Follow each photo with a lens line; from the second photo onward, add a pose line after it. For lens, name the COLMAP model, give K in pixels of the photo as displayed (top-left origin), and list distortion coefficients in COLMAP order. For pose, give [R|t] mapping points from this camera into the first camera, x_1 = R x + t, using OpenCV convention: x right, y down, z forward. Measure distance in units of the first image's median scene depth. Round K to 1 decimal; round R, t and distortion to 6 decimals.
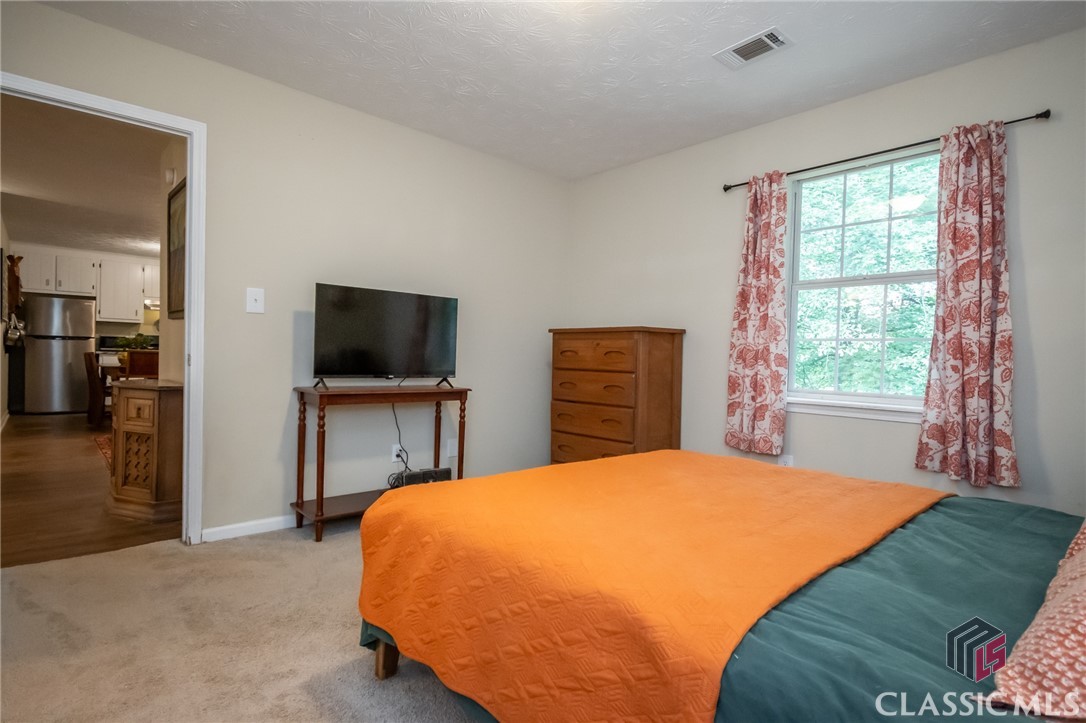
lens RADIAL K [[553.5, 0, 546.5], [0, 553.5, 367.6], [0, 0, 1]] dist [0.003164, 0.000711]
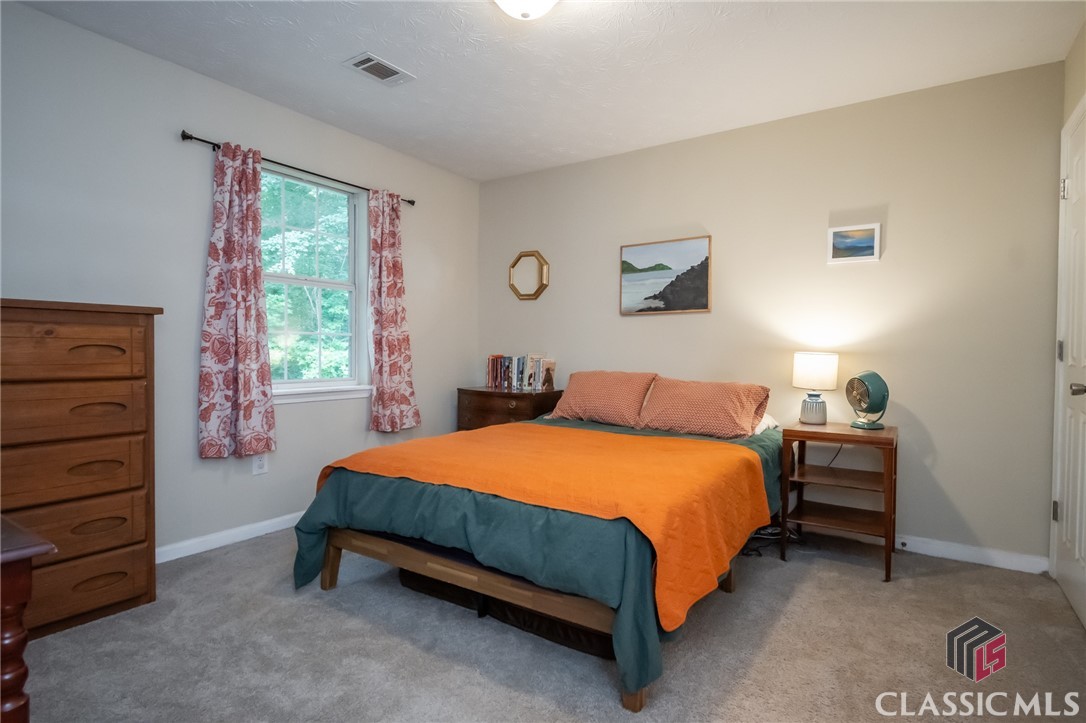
lens RADIAL K [[553.5, 0, 539.5], [0, 553.5, 362.6], [0, 0, 1]] dist [0.003164, 0.000711]
pose [[-0.224495, -0.047958, 0.973294, -0.595971], [0.006227, 0.998697, 0.050646, -0.040323], [-0.974455, 0.017431, -0.223904, 0.718999]]
